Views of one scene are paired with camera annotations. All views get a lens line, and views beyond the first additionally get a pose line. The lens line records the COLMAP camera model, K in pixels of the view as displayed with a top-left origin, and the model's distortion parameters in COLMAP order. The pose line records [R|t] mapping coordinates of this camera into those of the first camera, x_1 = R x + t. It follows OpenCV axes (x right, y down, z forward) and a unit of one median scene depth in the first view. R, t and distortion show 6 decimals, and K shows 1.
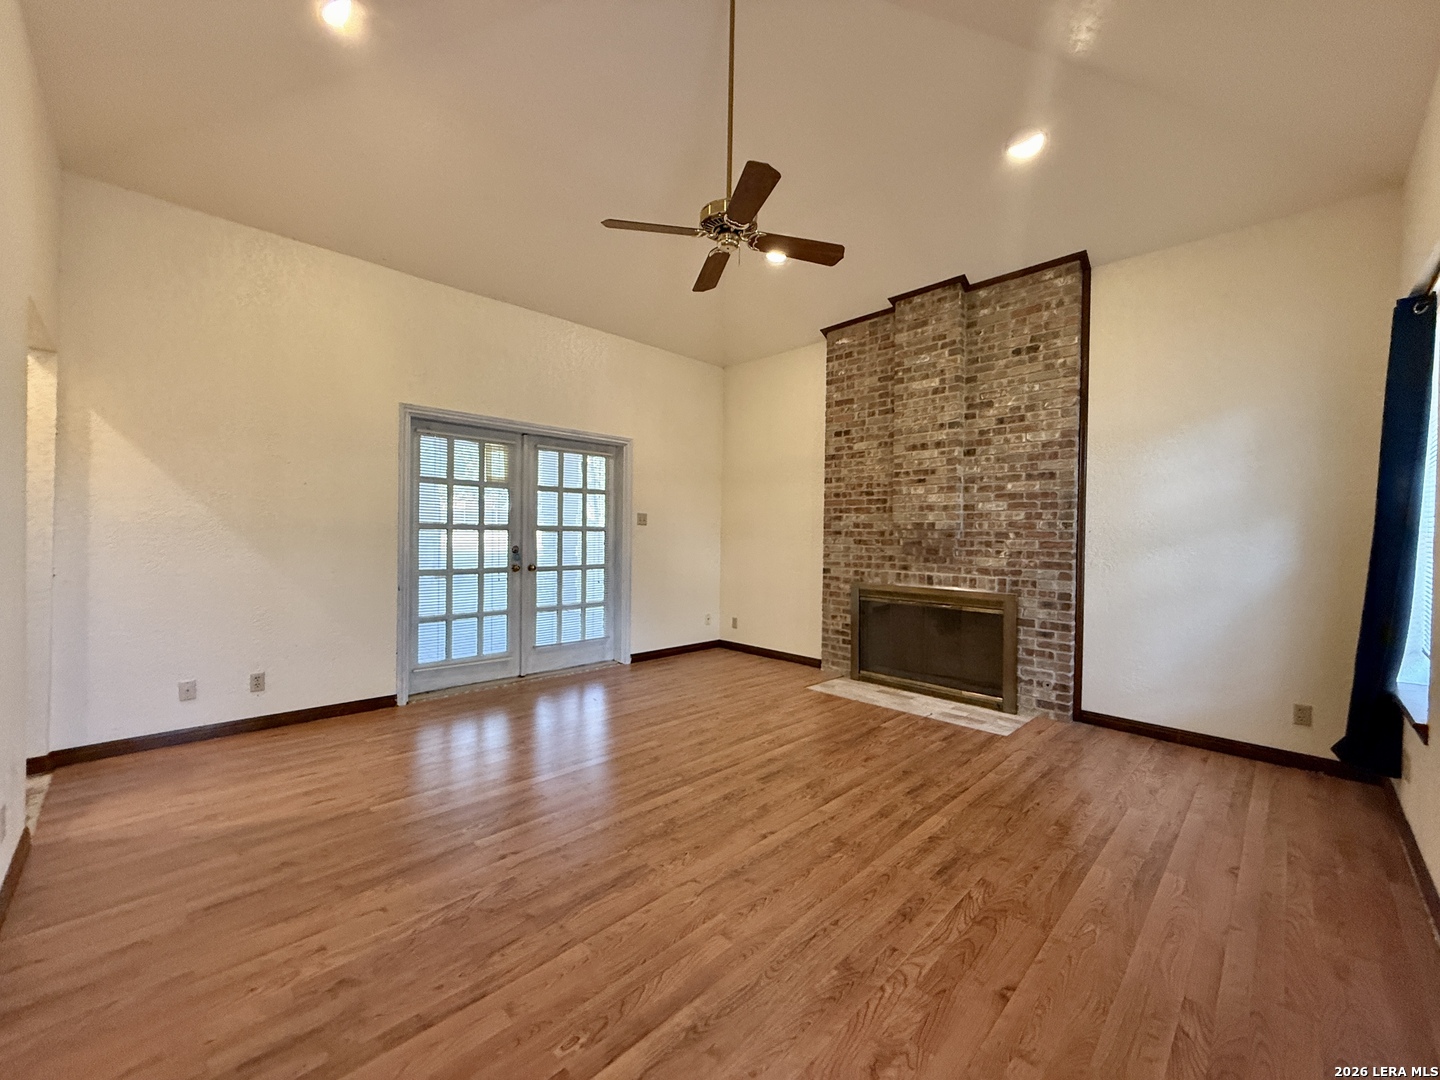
lens RADIAL K [[575.0, 0, 718.5], [0, 575.0, 539.3], [0, 0, 1]] dist [-0.000005, 0.000054]
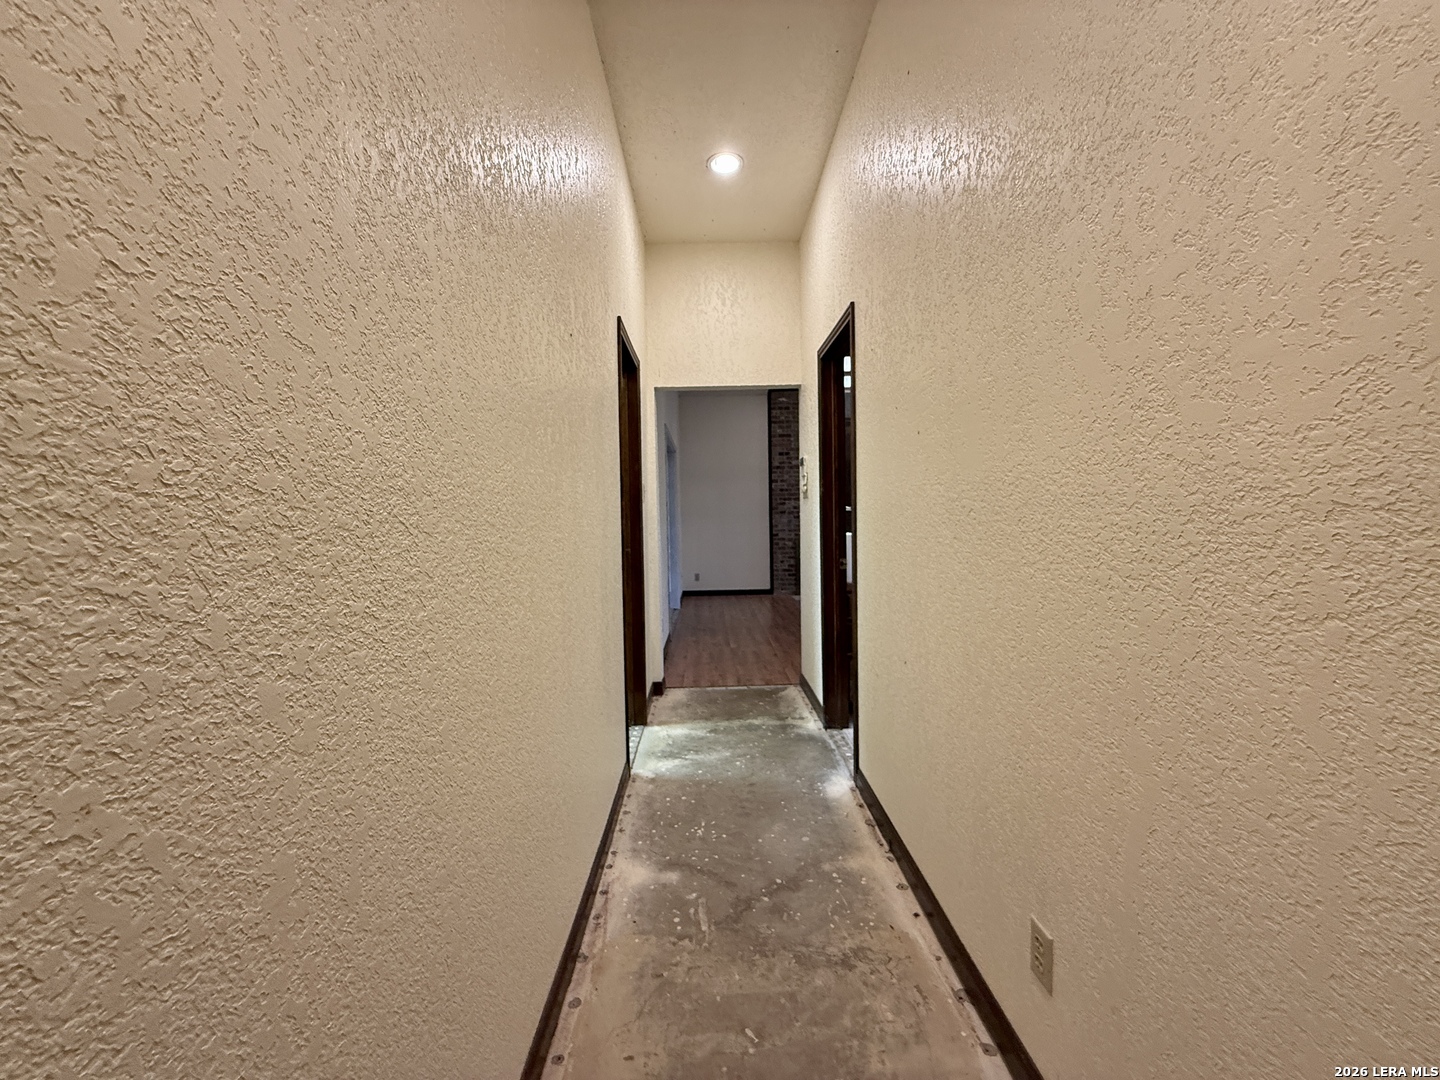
lens RADIAL K [[575.0, 0, 720.2], [0, 575.0, 541.5], [0, 0, 1]] dist [-0.000005, 0.000054]
pose [[0.692406, -0.055851, 0.719343, -1.314739], [0.034524, 0.998422, 0.044288, -0.007401], [-0.720682, -0.005831, 0.693242, -0.053705]]
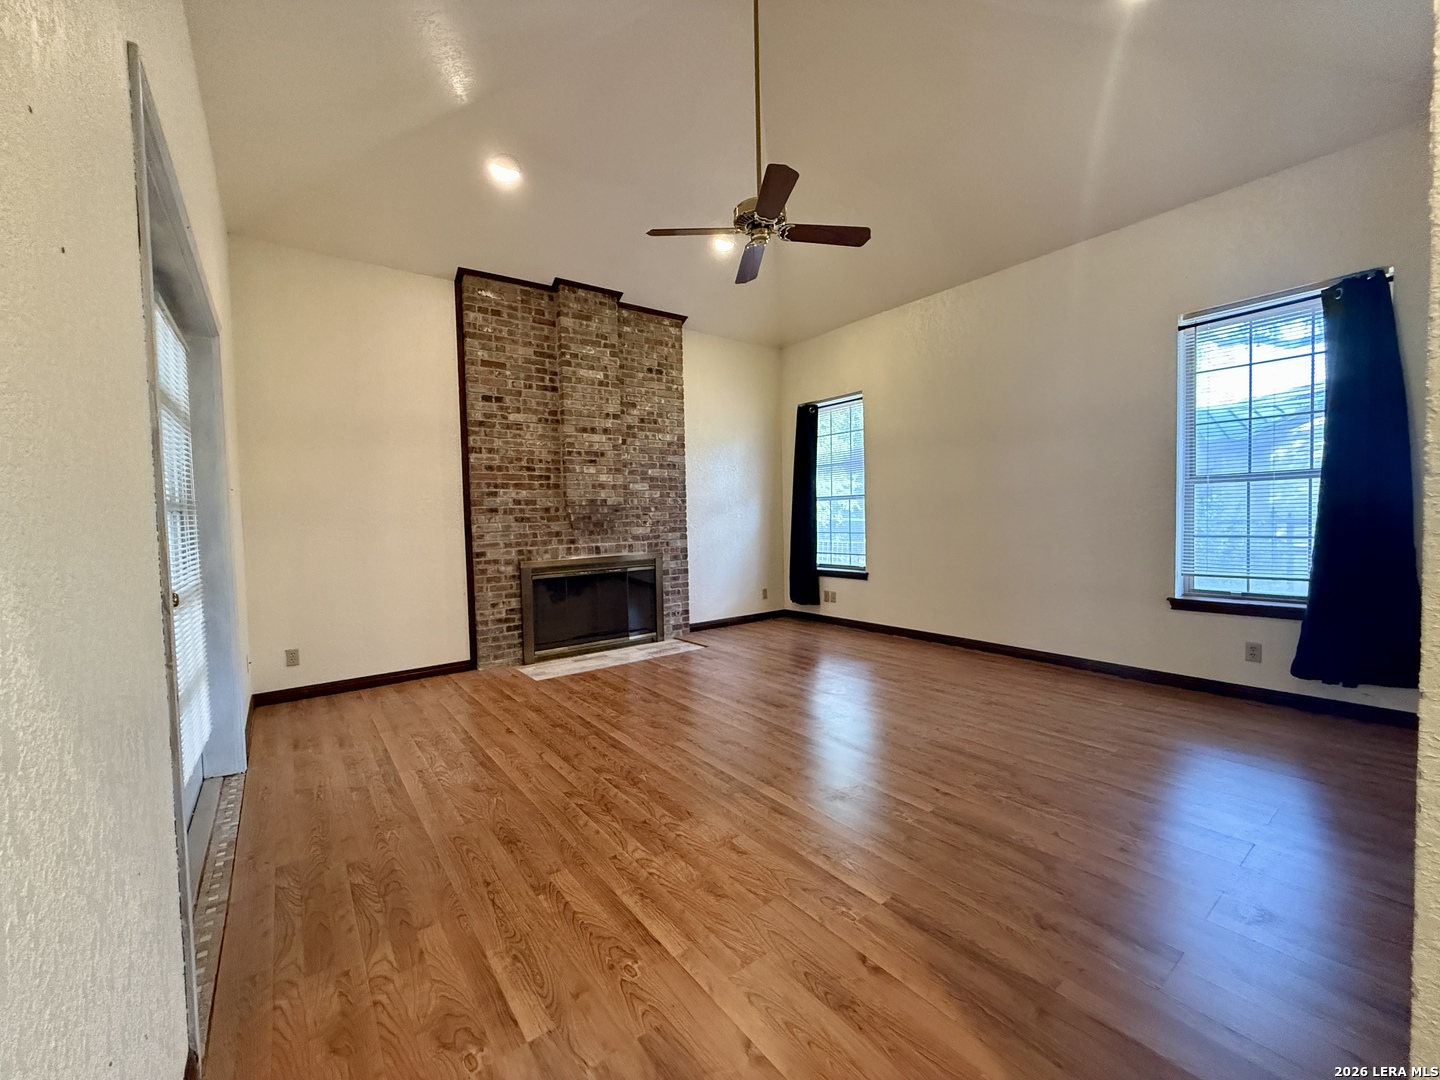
lens RADIAL K [[575.0, 0, 717.5], [0, 575.0, 538.7], [0, 0, 1]] dist [-0.000005, 0.000054]
pose [[0.140007, -0.055643, 0.988586, -0.716613], [0.035321, 0.998065, 0.051174, -0.001222], [-0.989520, 0.027753, 0.141701, 0.607246]]
